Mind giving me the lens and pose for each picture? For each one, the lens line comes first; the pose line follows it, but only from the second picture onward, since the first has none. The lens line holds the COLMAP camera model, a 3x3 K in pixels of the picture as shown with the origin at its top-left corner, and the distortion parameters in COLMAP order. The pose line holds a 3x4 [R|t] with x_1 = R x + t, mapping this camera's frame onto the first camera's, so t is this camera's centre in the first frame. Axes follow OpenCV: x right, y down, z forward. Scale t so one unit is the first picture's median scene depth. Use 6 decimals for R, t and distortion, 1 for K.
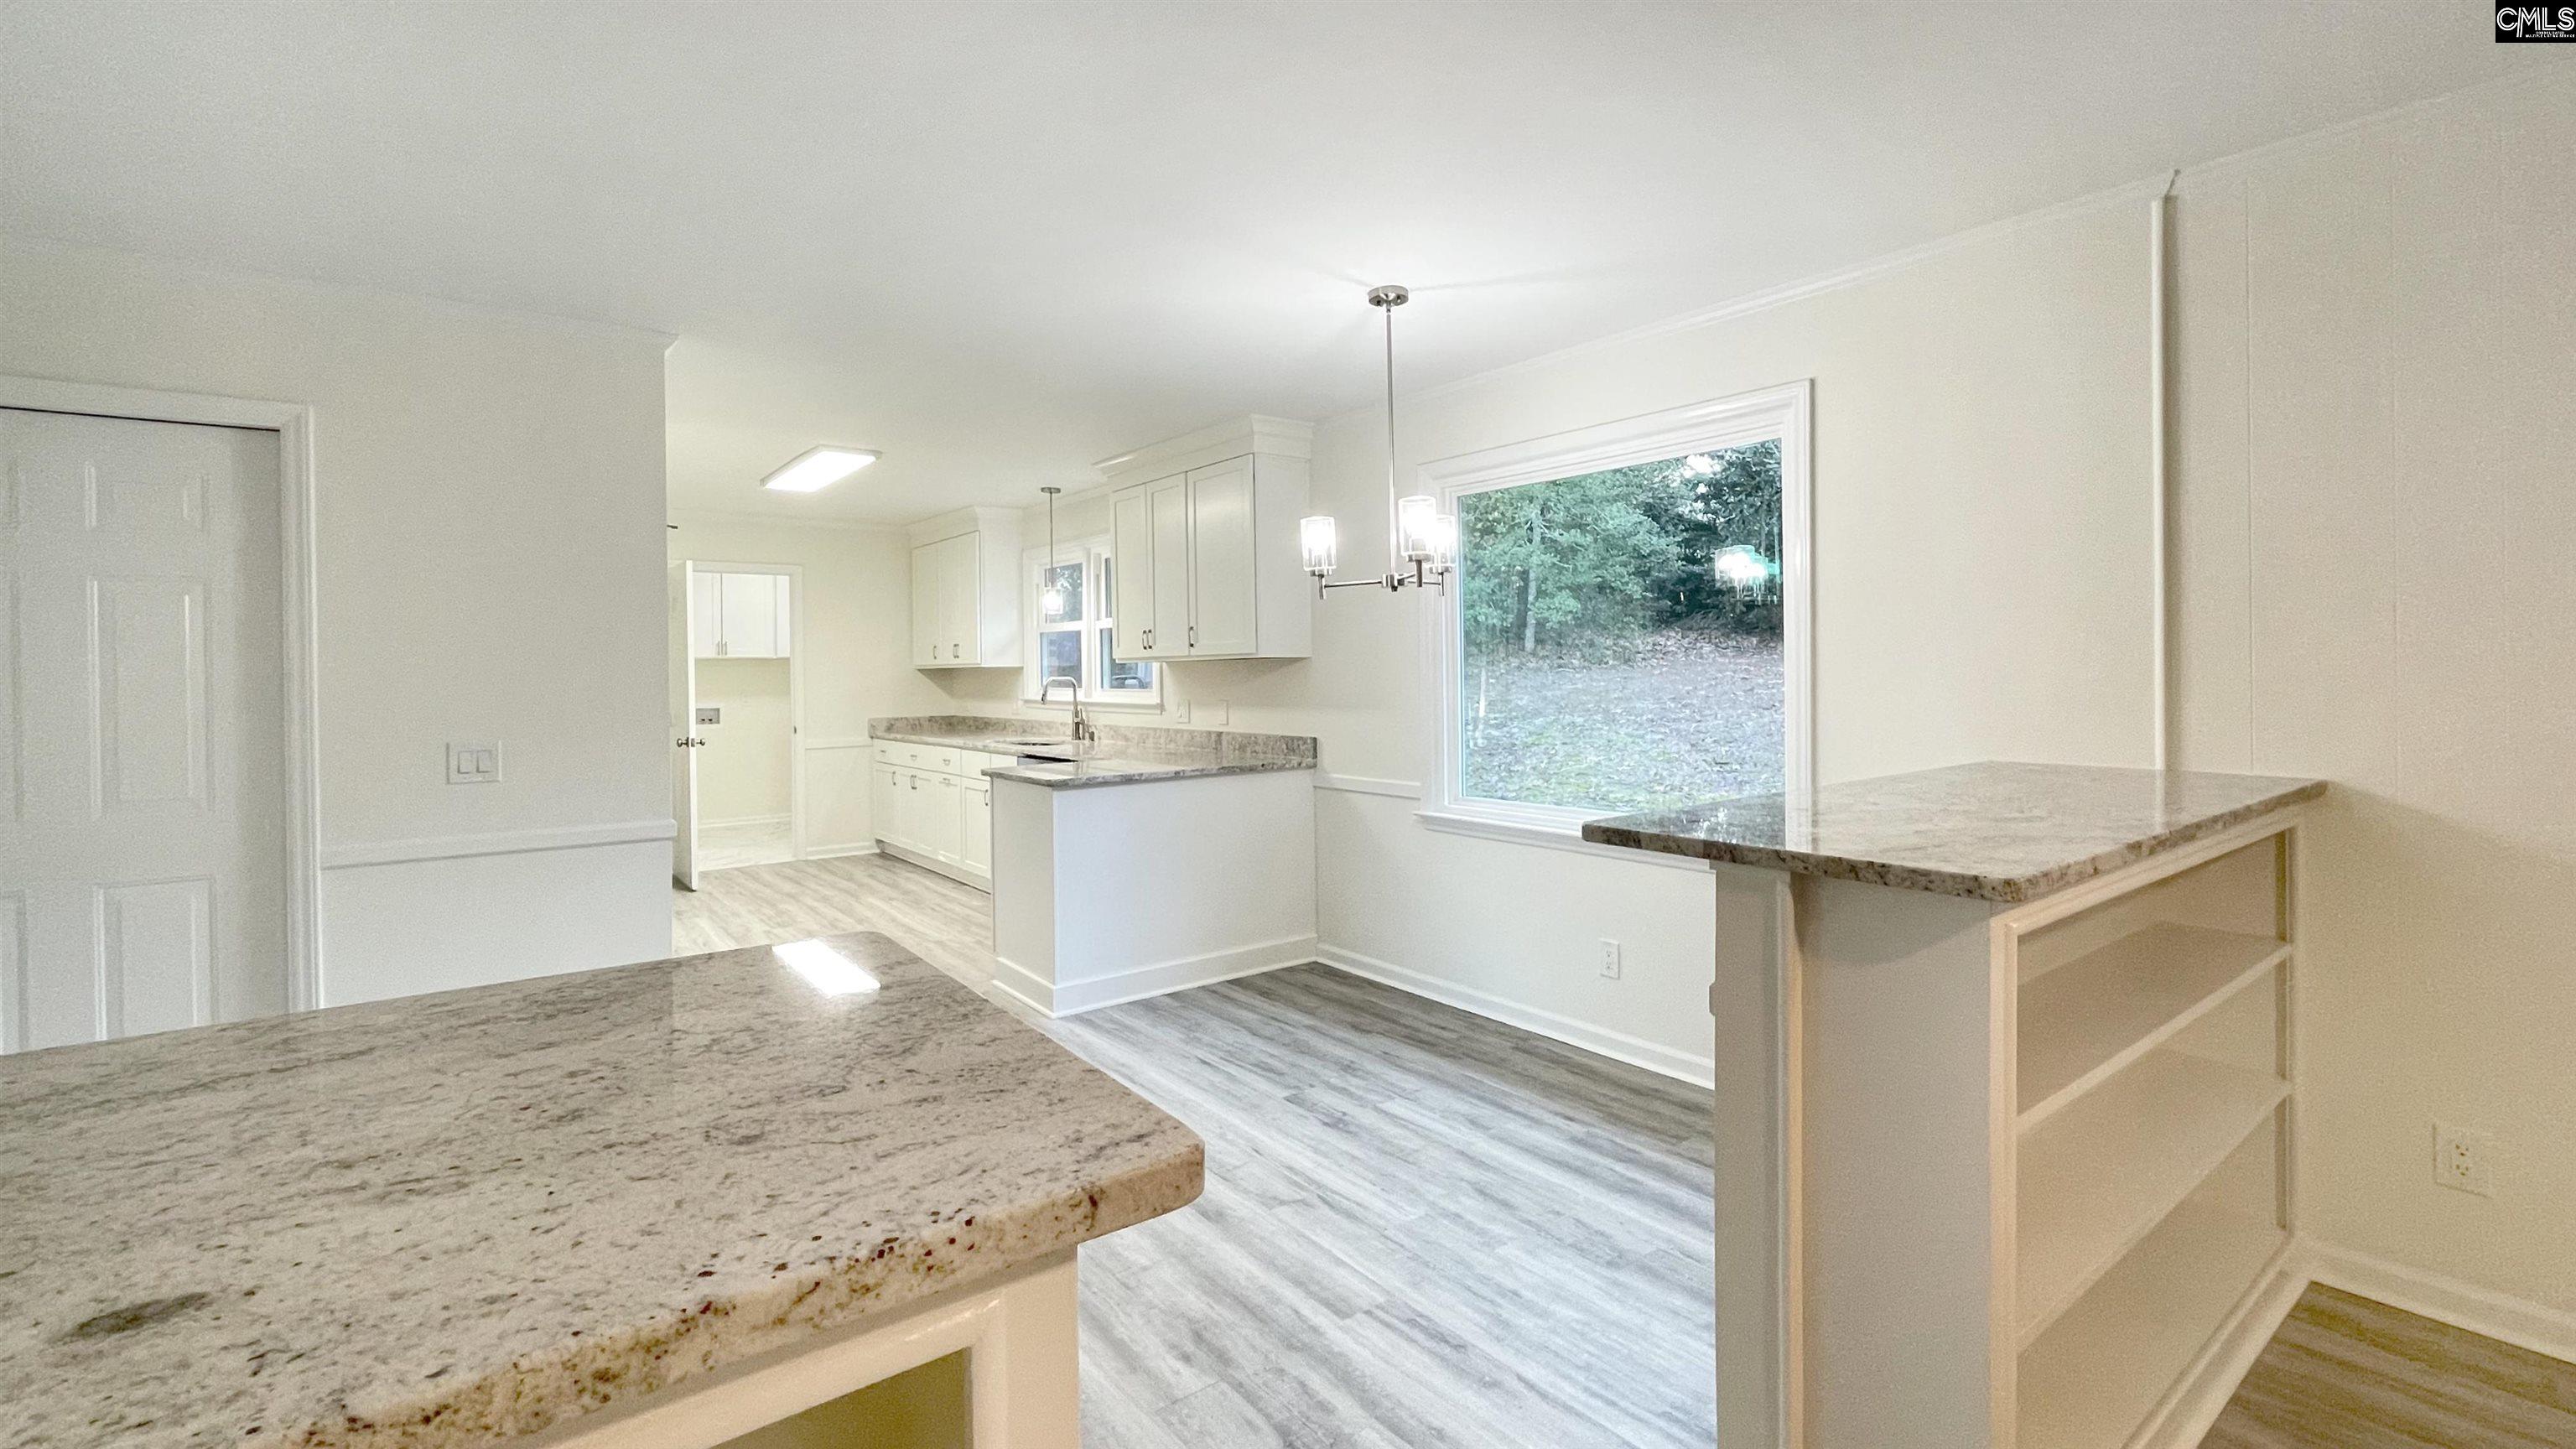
lens RADIAL K [[1115.9, 0, 1293.1], [0, 1115.9, 675.6], [0, 0, 1]] dist [-0.000829, -0.000167]
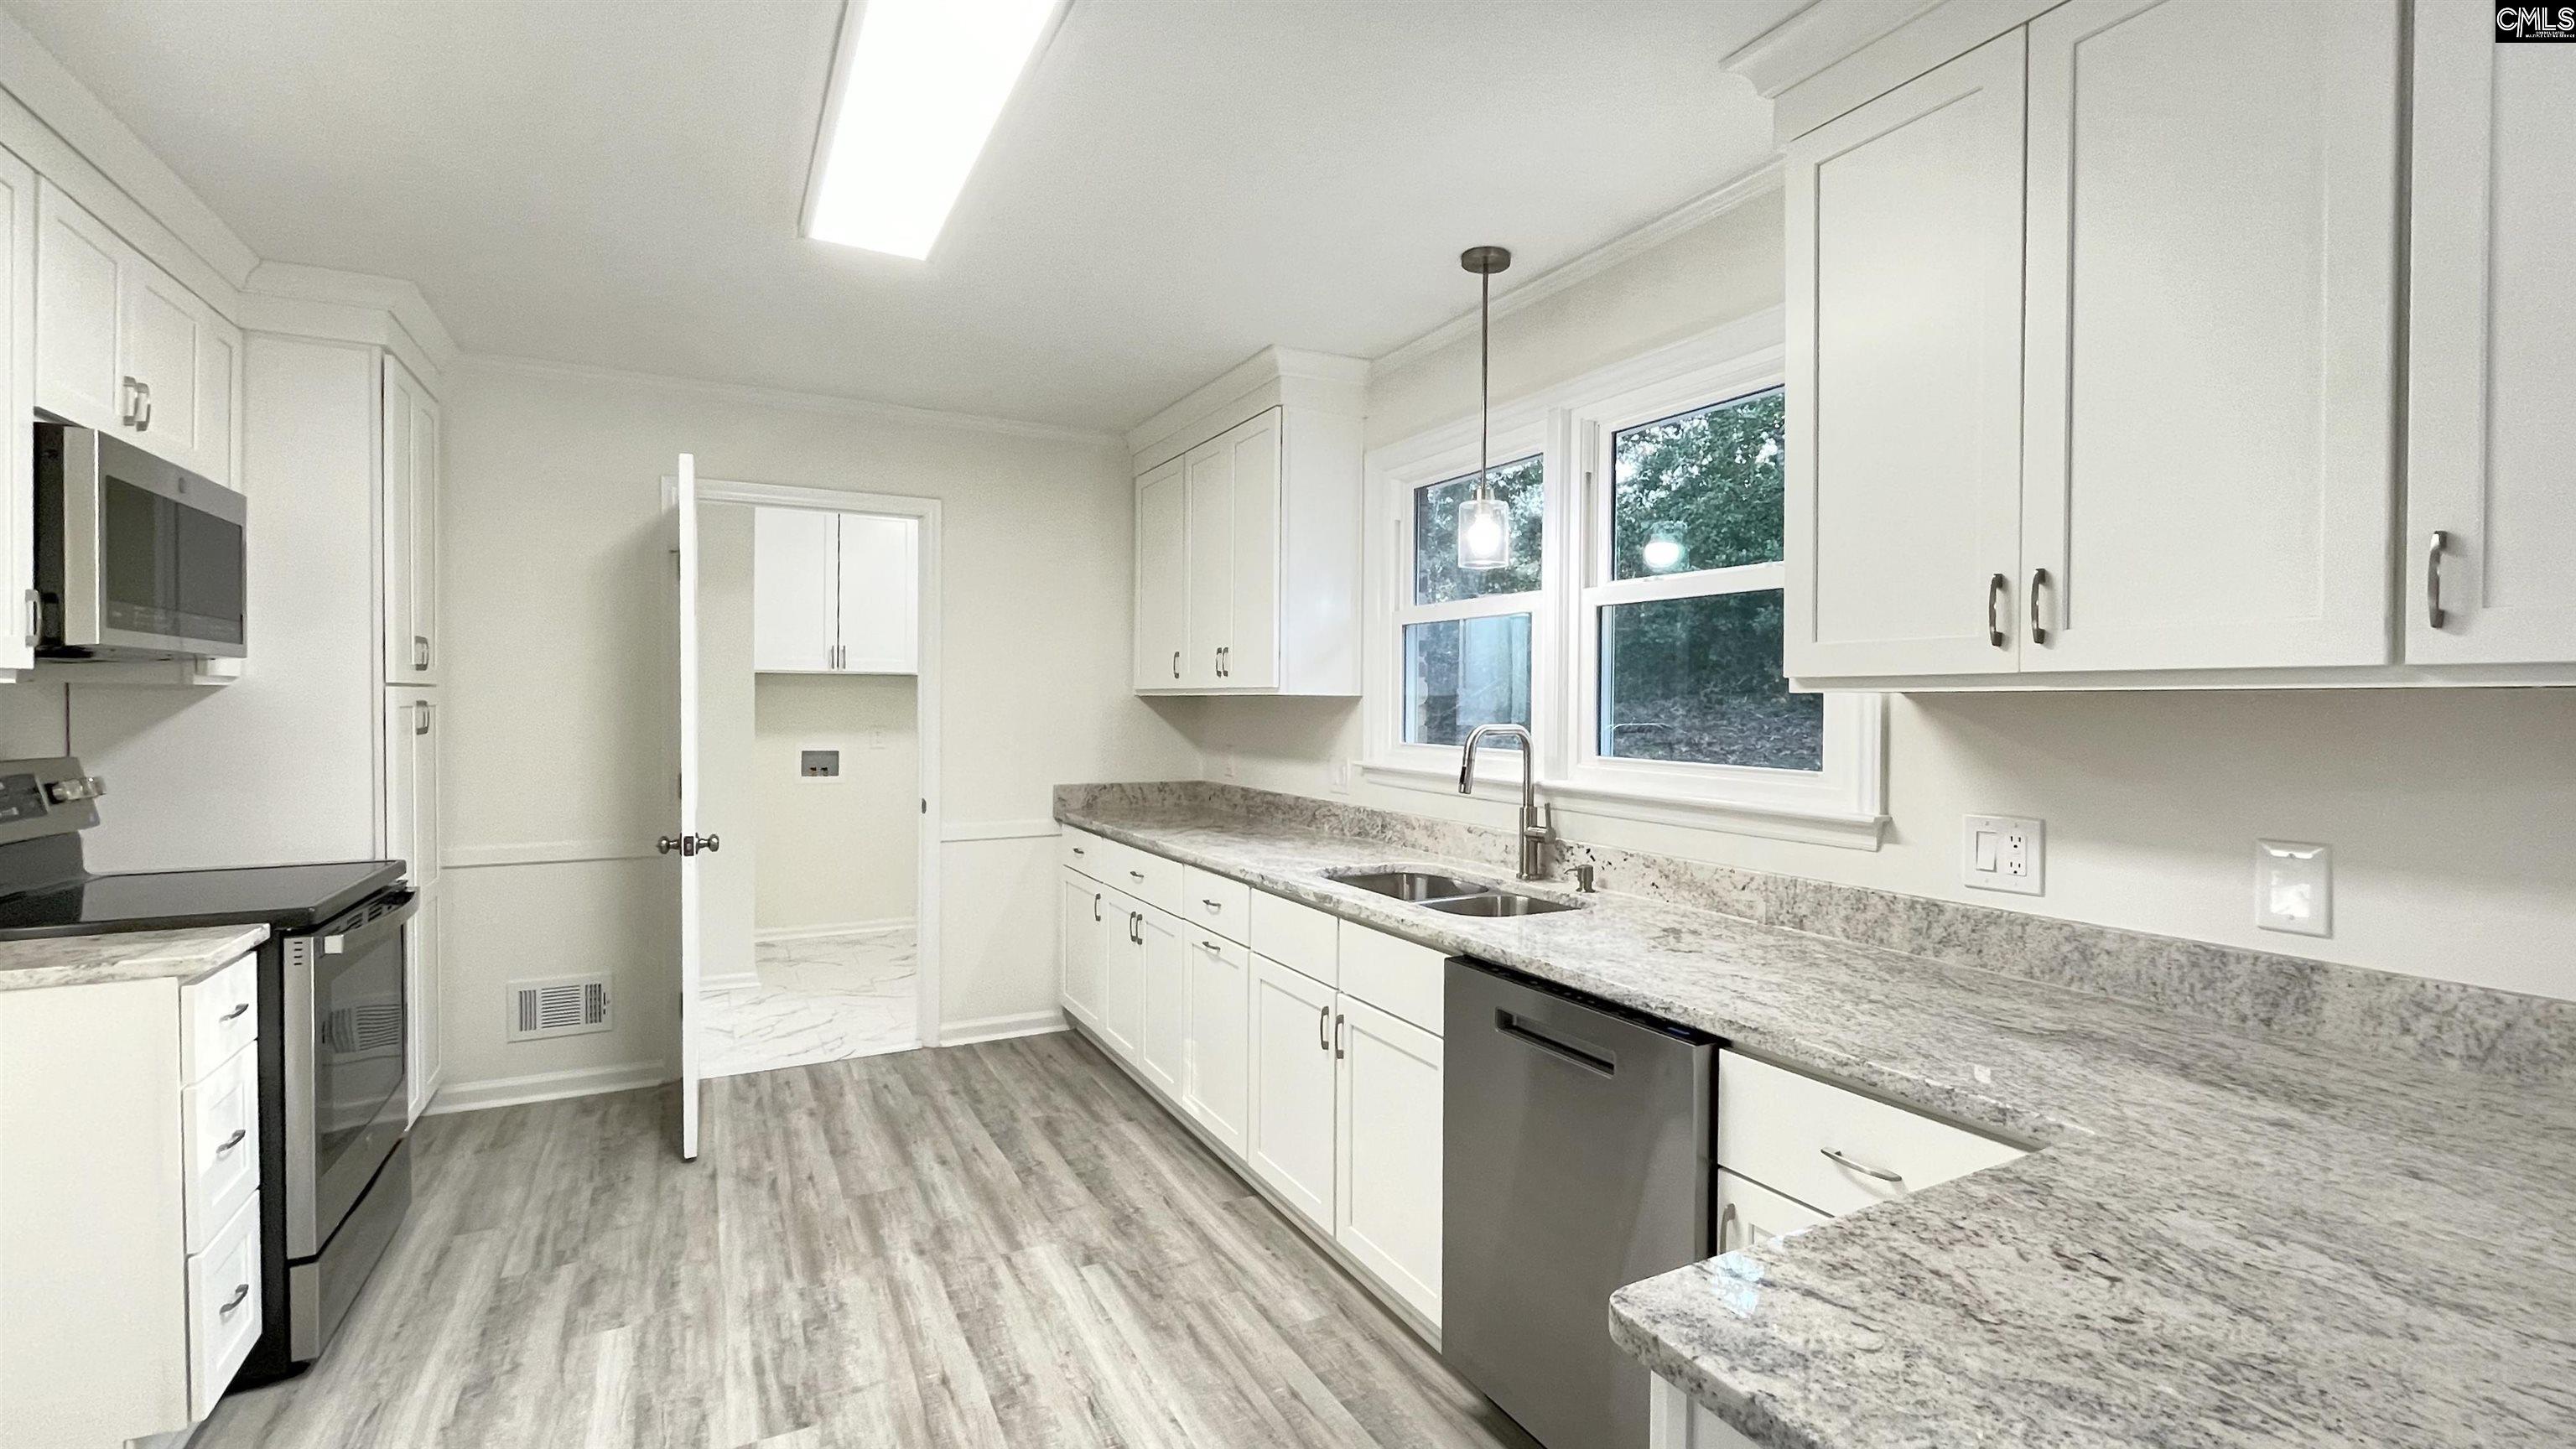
lens RADIAL K [[1113.7, 0, 1282.0], [0, 1113.7, 712.0], [0, 0, 1]] dist [0.000075, -0.000130]
pose [[0.984501, 0.020781, -0.174141, -0.213707], [-0.019723, 0.999775, 0.007808, -0.004682], [0.174264, -0.004252, 0.984690, 0.583697]]
